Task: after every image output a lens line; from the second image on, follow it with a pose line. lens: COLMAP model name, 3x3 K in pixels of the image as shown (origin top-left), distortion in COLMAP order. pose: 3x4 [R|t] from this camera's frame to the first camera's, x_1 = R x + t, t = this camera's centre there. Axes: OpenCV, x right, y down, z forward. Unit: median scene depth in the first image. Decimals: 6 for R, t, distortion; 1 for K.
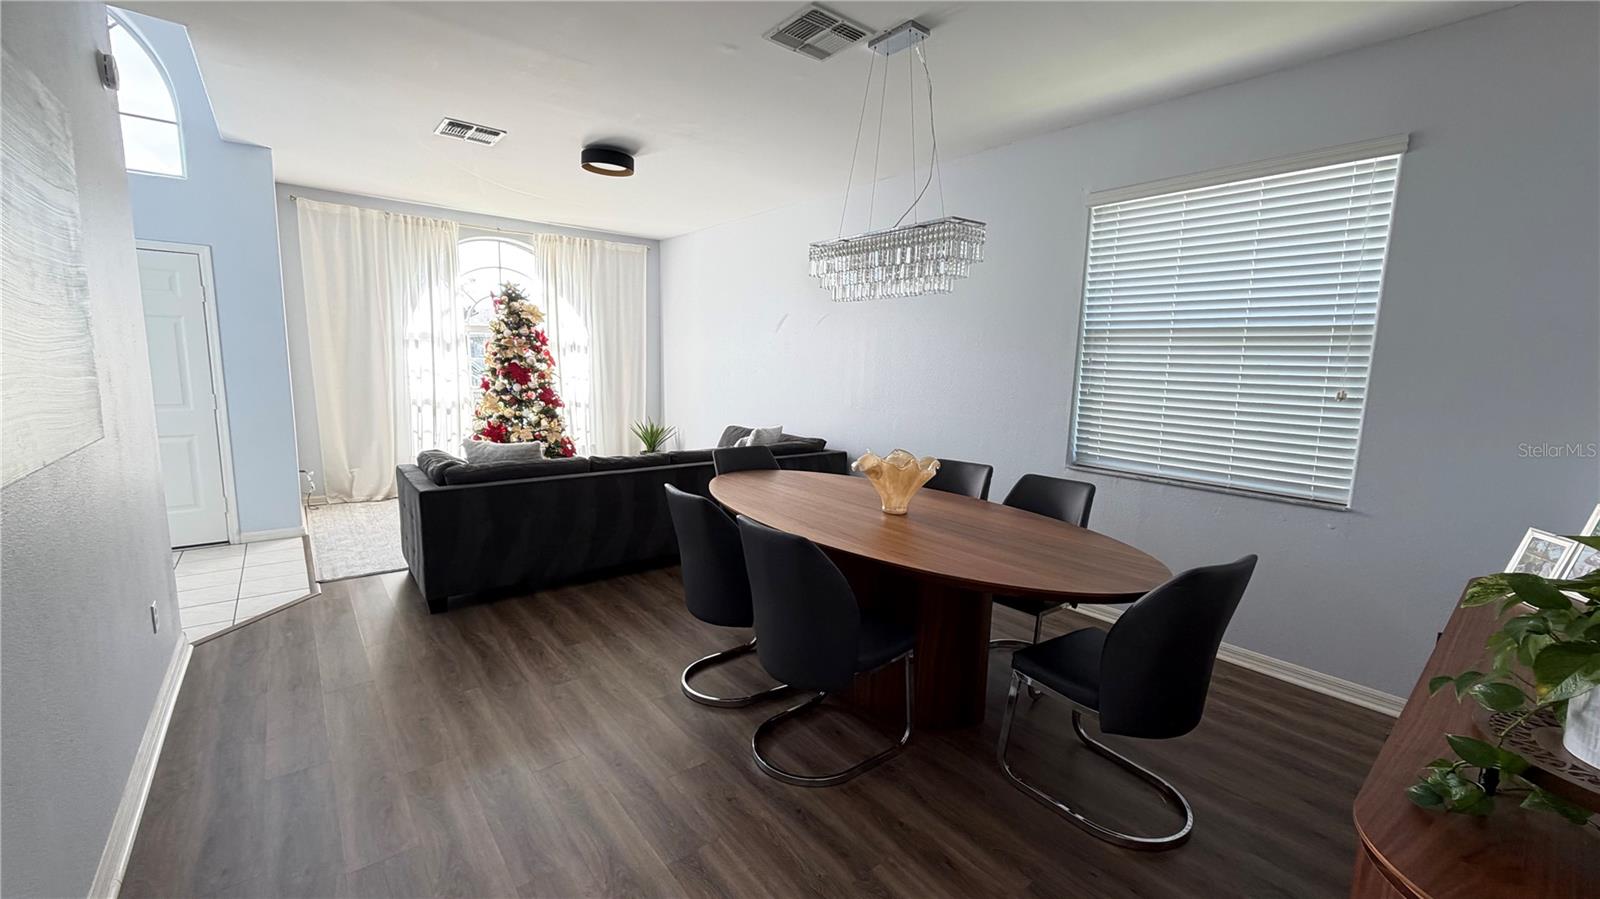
lens RADIAL K [[636.9, 0, 805.5], [0, 636.9, 448.6], [0, 0, 1]] dist [0.001709, -0.000785]
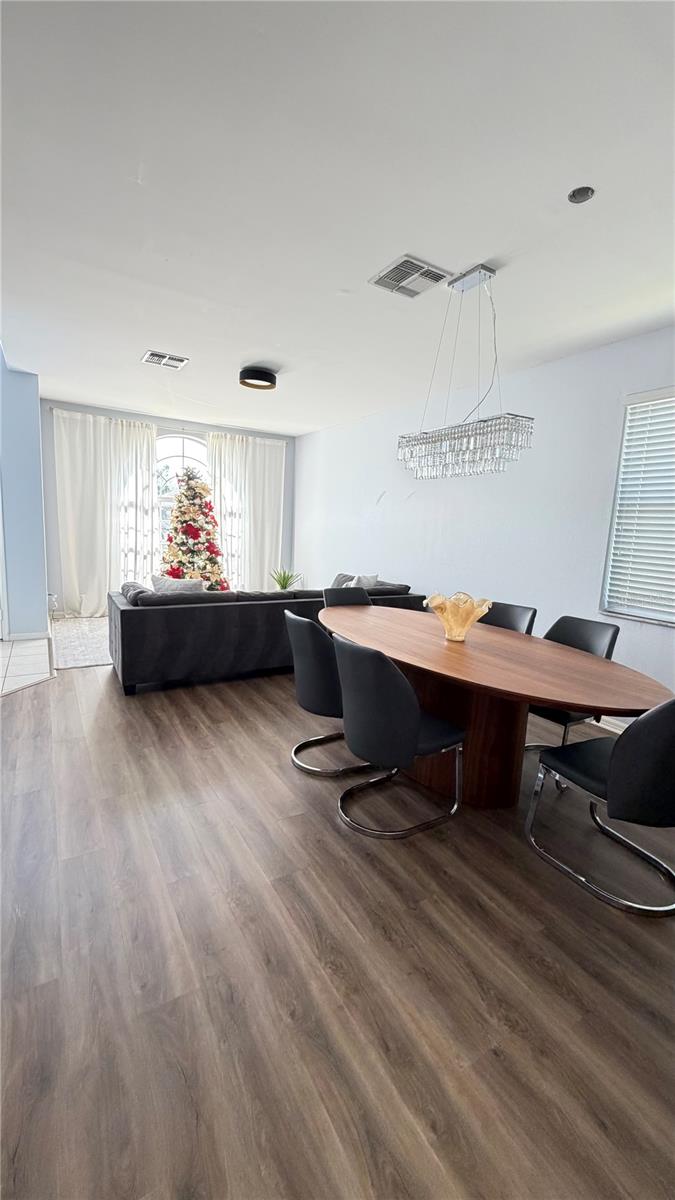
lens RADIAL K [[477.7, 0, 335.4], [0, 477.7, 592.6], [0, 0, 1]] dist [0.001709, -0.000785]
pose [[0.990350, 0.038653, -0.133087, 0.022493], [-0.038931, 0.999242, 0.000517, 0.011749], [0.133006, 0.004669, 0.991104, -0.009068]]
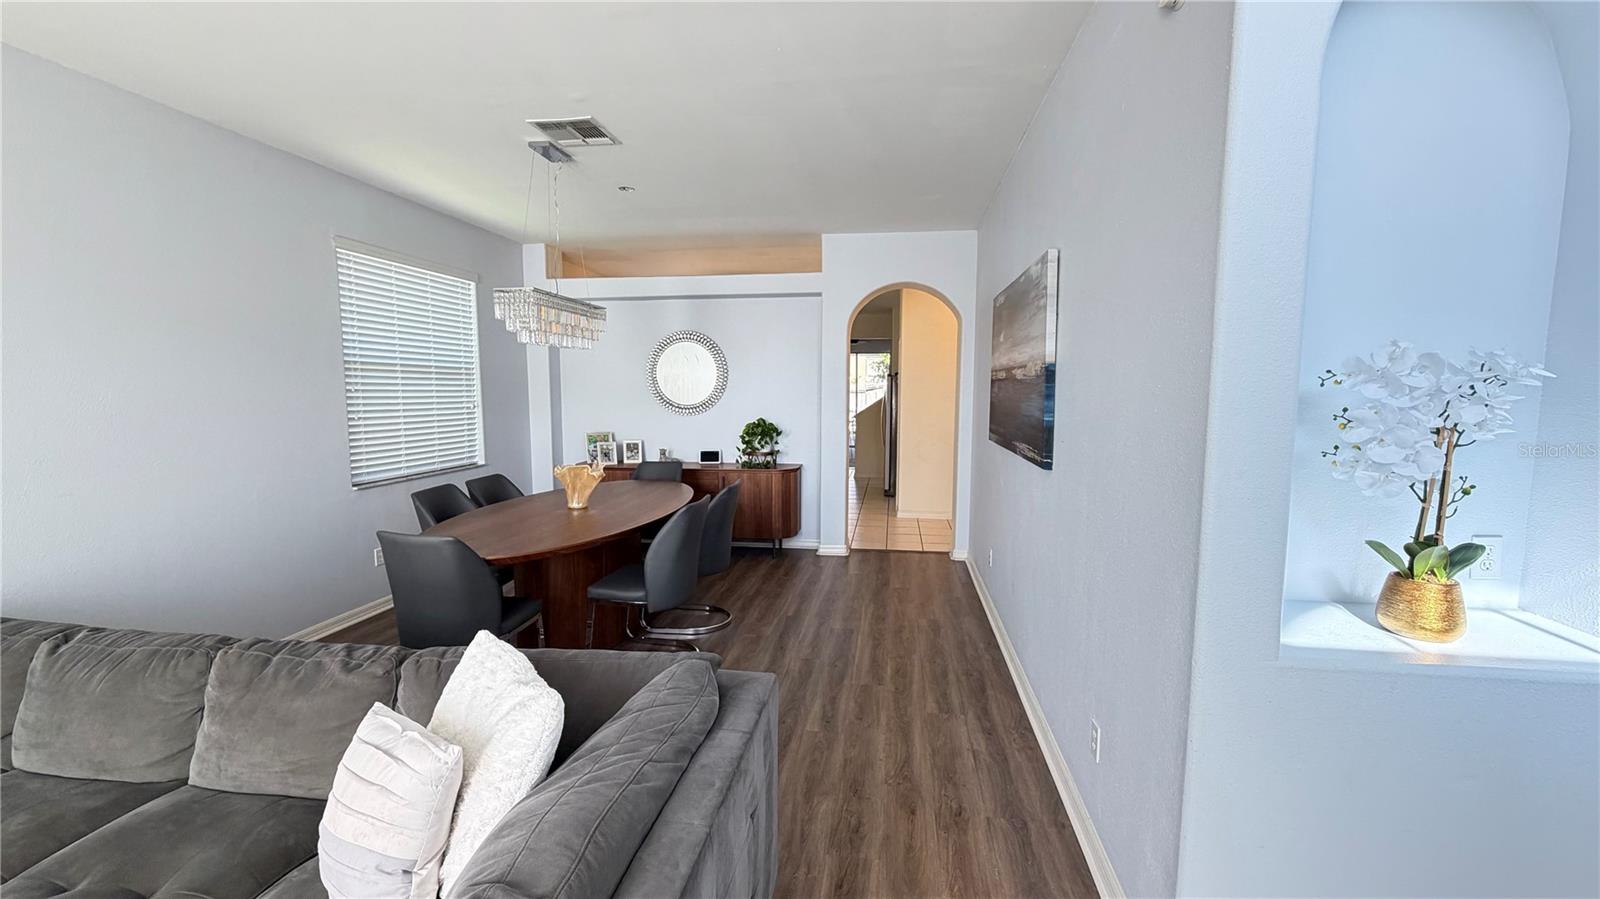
lens RADIAL K [[636.9, 0, 800.0], [0, 636.9, 451.7], [0, 0, 1]] dist [0.001709, -0.000785]
pose [[-0.675657, -0.103531, 0.729910, -1.098018], [0.077434, 0.974647, 0.209923, -0.250860], [-0.733138, 0.198356, -0.650510, 1.442222]]
